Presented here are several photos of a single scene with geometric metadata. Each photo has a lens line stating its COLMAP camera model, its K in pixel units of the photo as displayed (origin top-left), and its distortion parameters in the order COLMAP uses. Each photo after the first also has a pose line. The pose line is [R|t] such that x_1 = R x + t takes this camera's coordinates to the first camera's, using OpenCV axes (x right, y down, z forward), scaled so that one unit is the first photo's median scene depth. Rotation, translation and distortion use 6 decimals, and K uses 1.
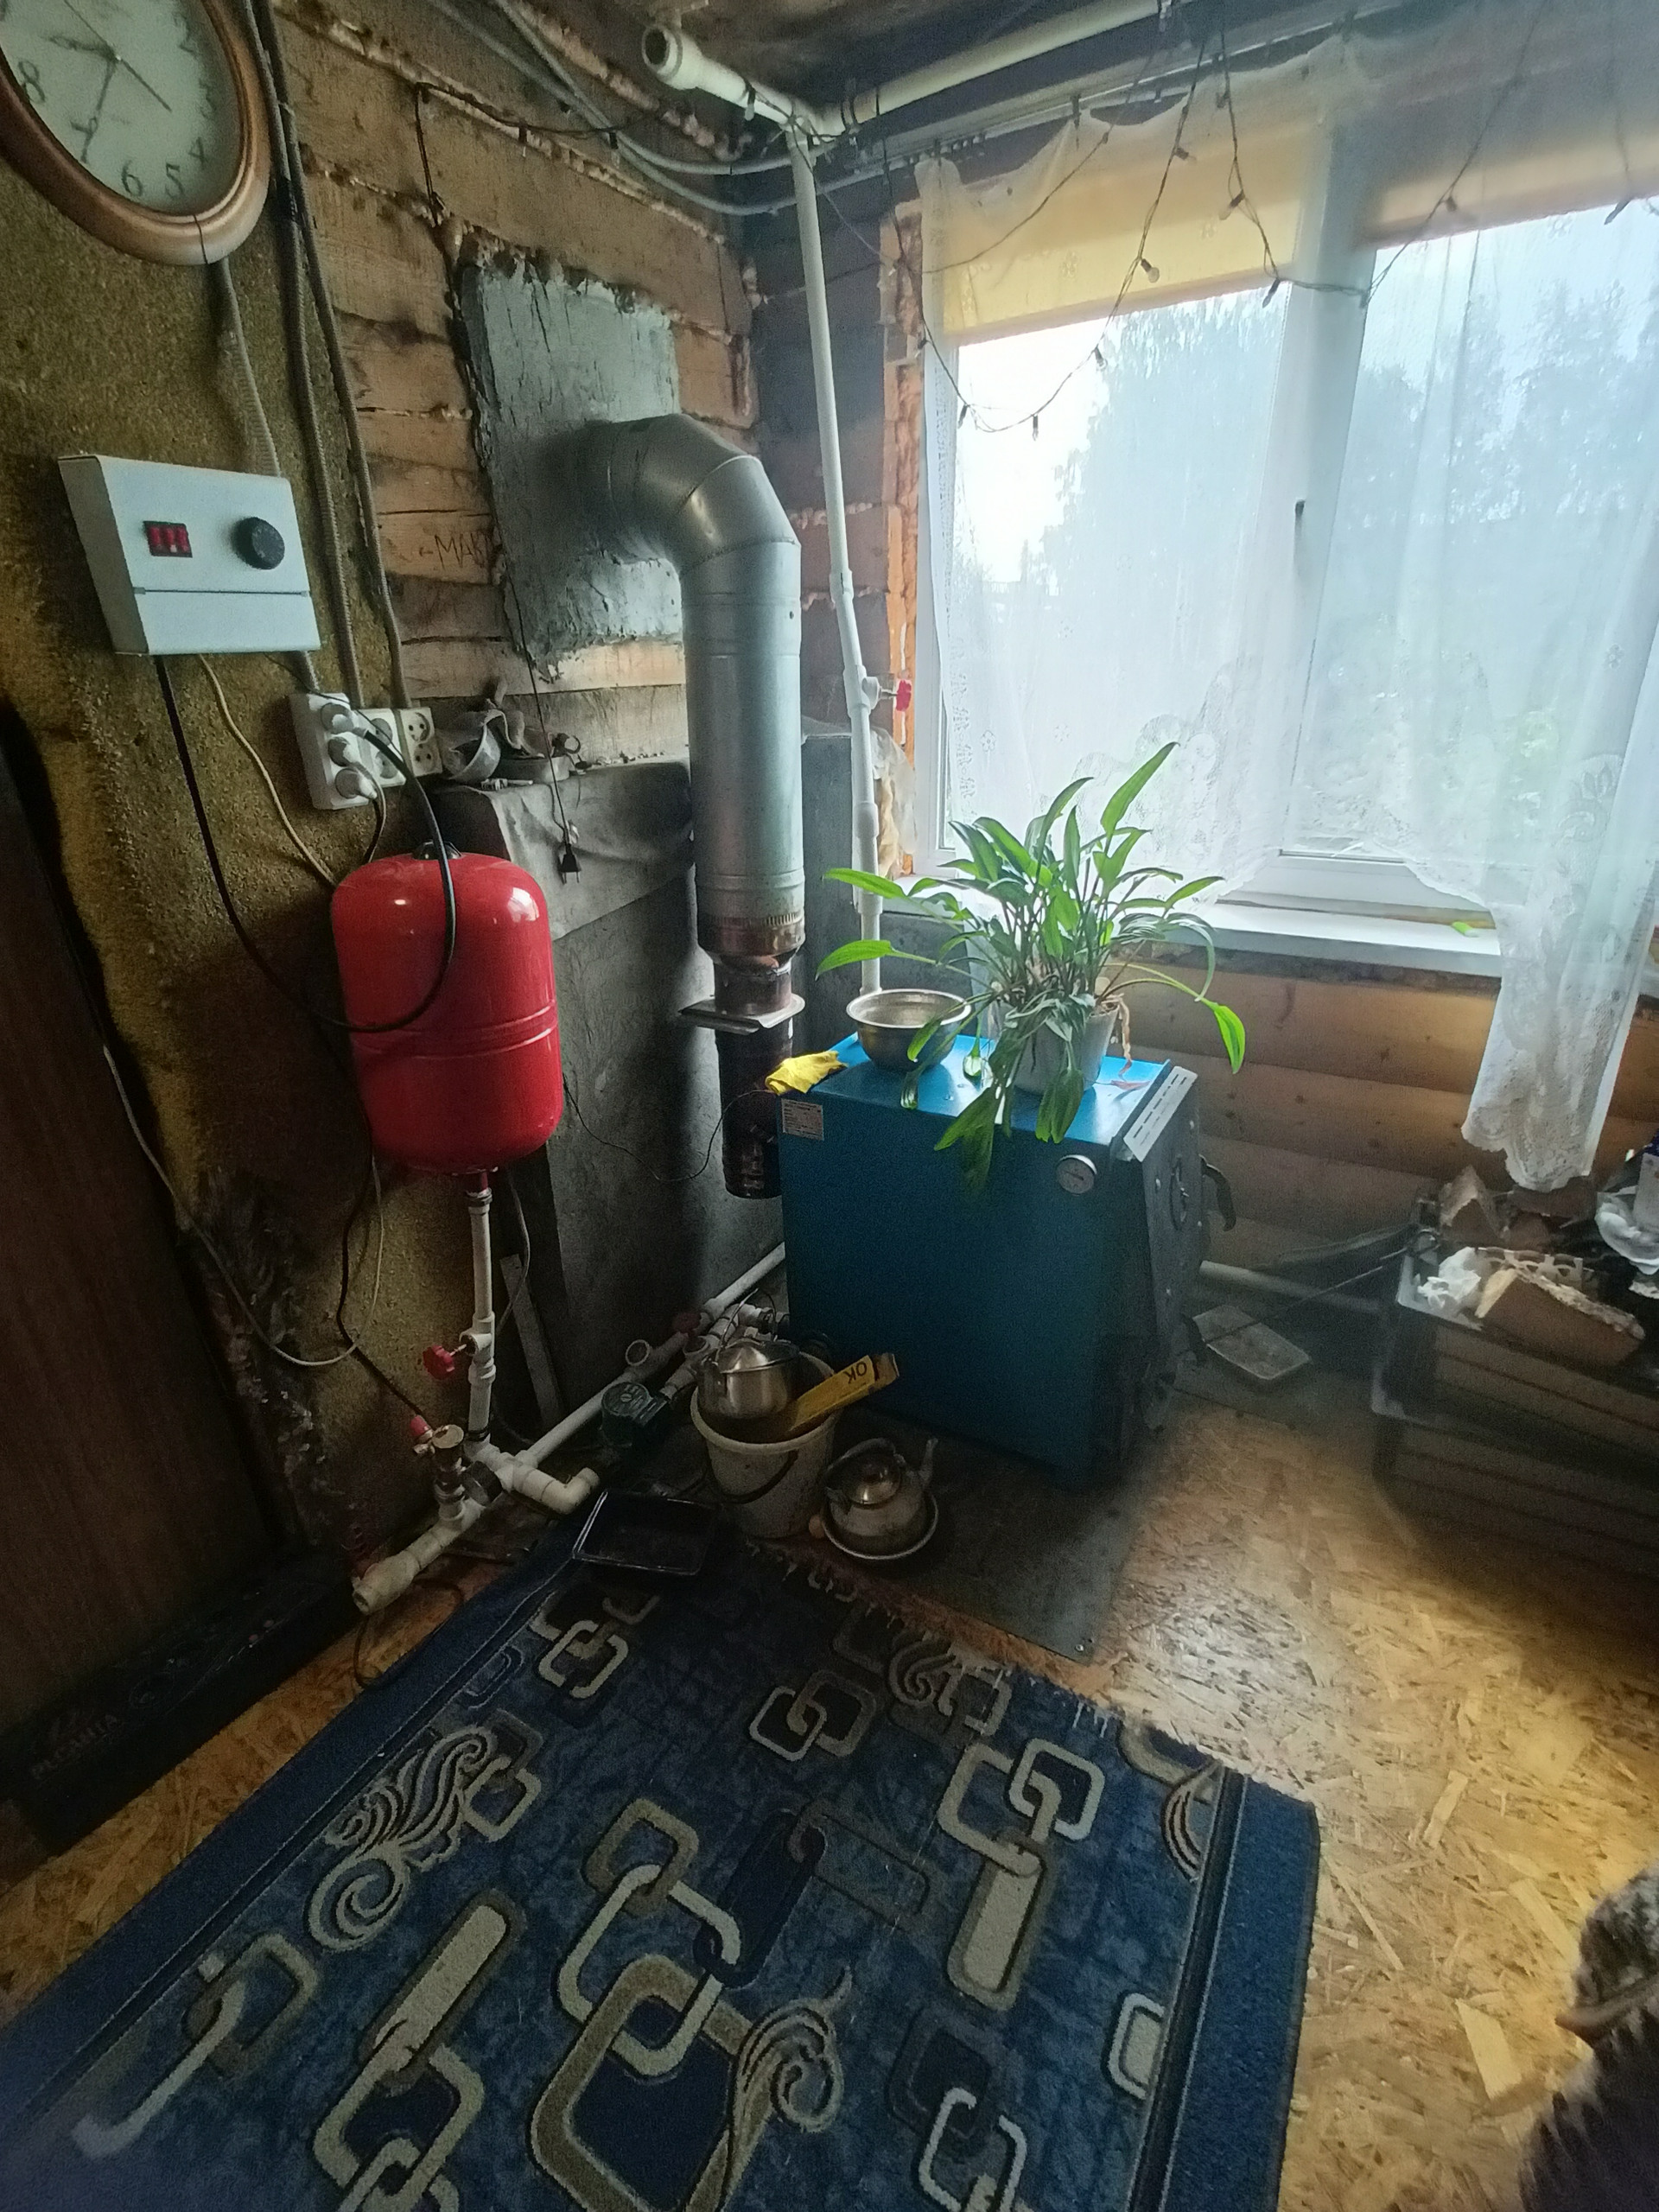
lens RADIAL K [[997.8, 0, 830.3], [0, 997.8, 1107.1], [0, 0, 1]] dist [-0.001069, 0.001607]
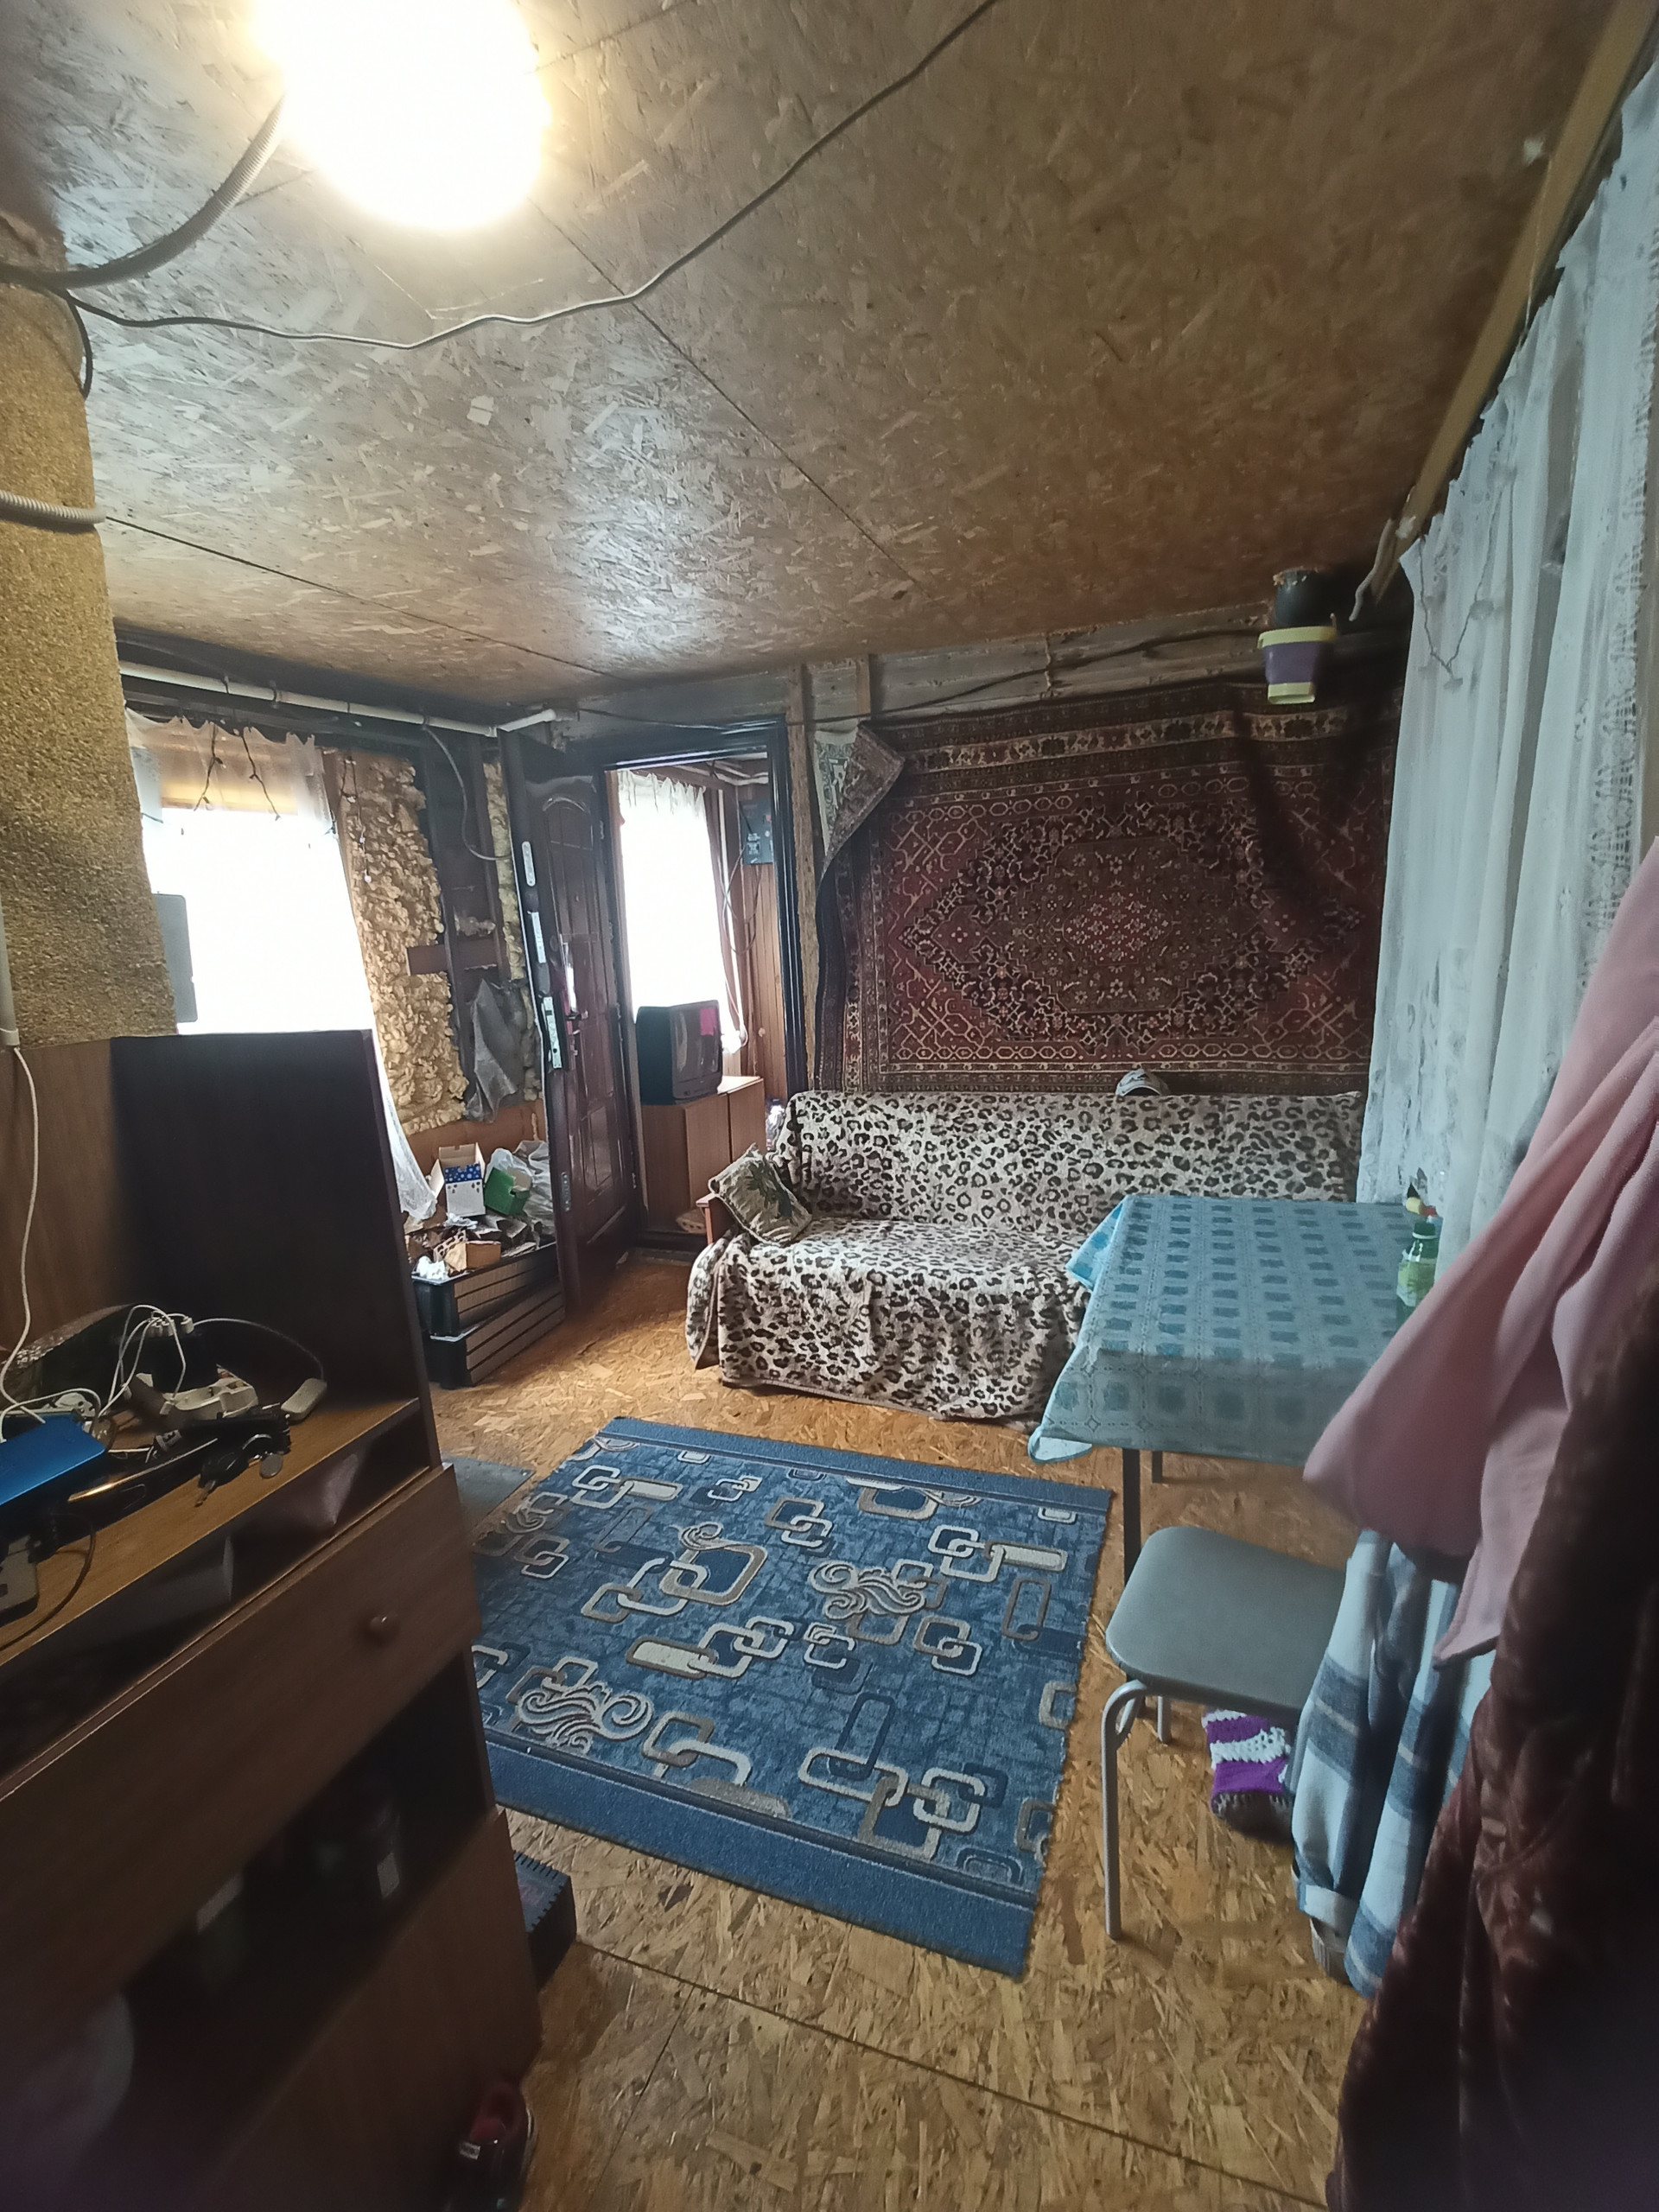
lens RADIAL K [[997.8, 0, 820.4], [0, 997.8, 1110.7], [0, 0, 1]] dist [-0.001069, 0.001607]
pose [[-0.148928, -0.152349, 0.977042, -1.788407], [0.457461, 0.865357, 0.204664, -0.204976], [-0.876669, 0.477439, -0.059183, 0.339384]]
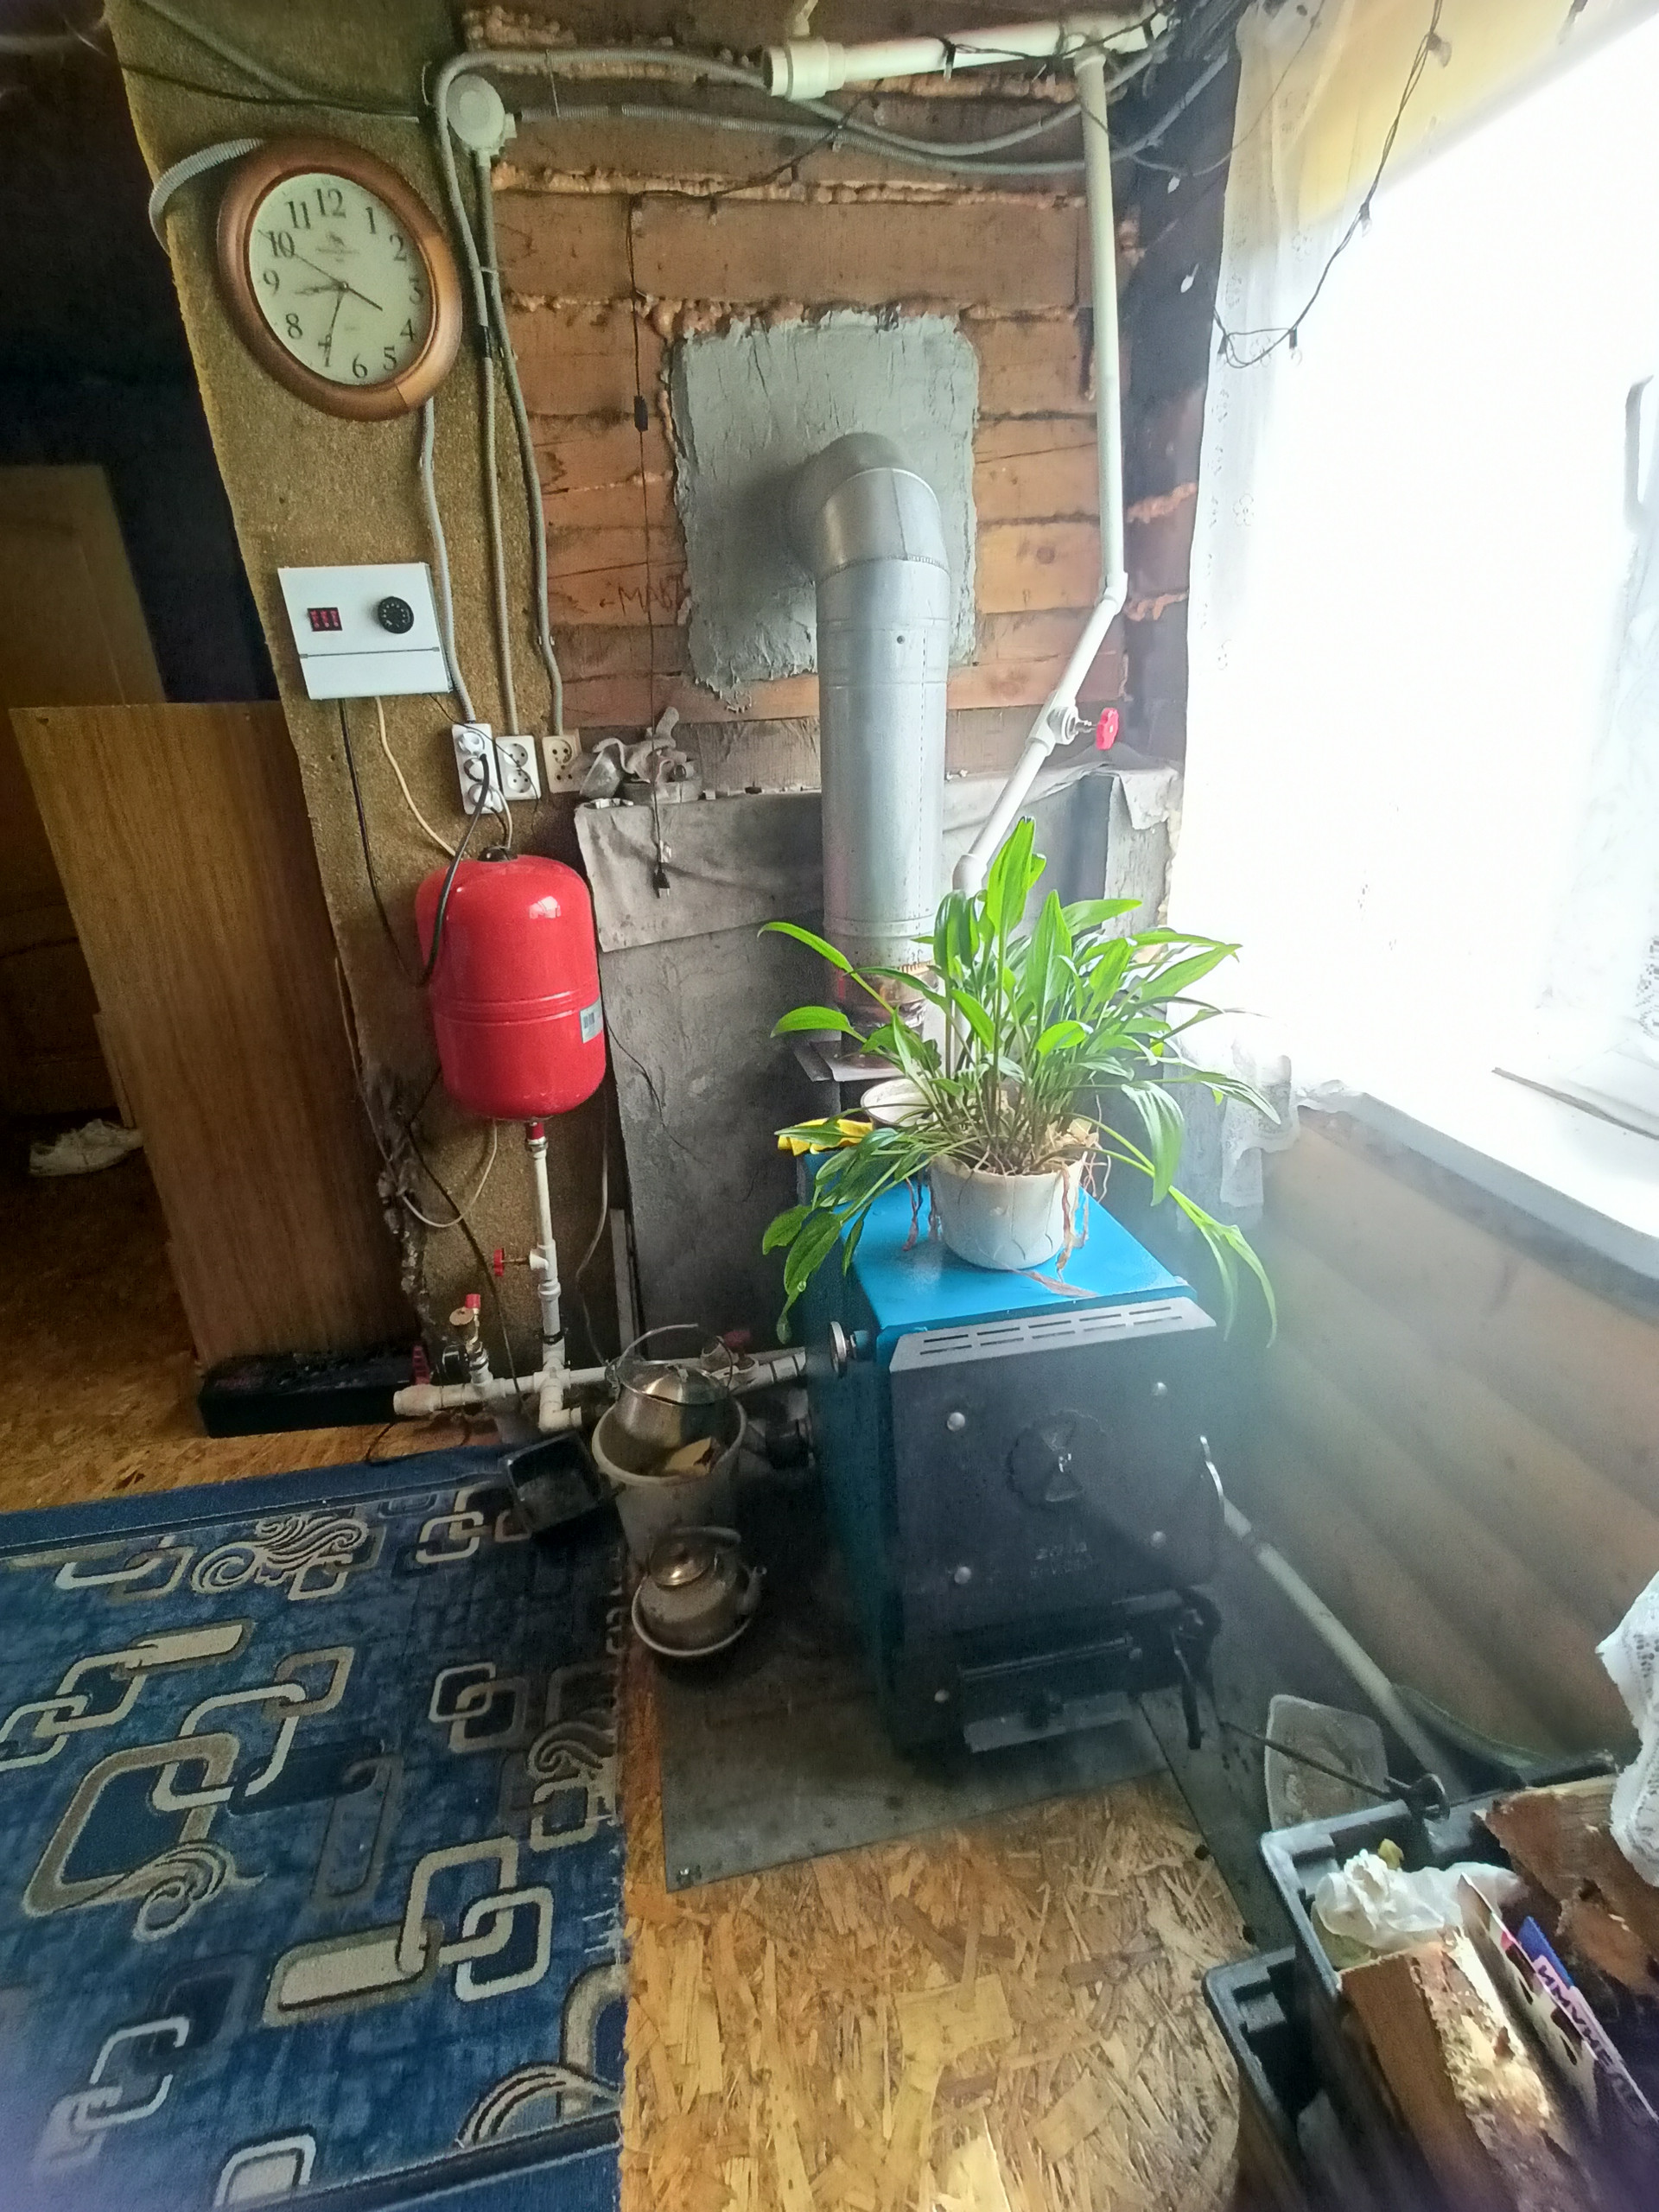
lens RADIAL K [[997.8, 0, 815.7], [0, 997.8, 1110.8], [0, 0, 1]] dist [-0.001069, 0.001607]
pose [[0.657511, 0.287110, -0.696597, 0.827536], [-0.287491, 0.950201, 0.120277, -0.225164], [0.696440, 0.121182, 0.707309, 0.464535]]
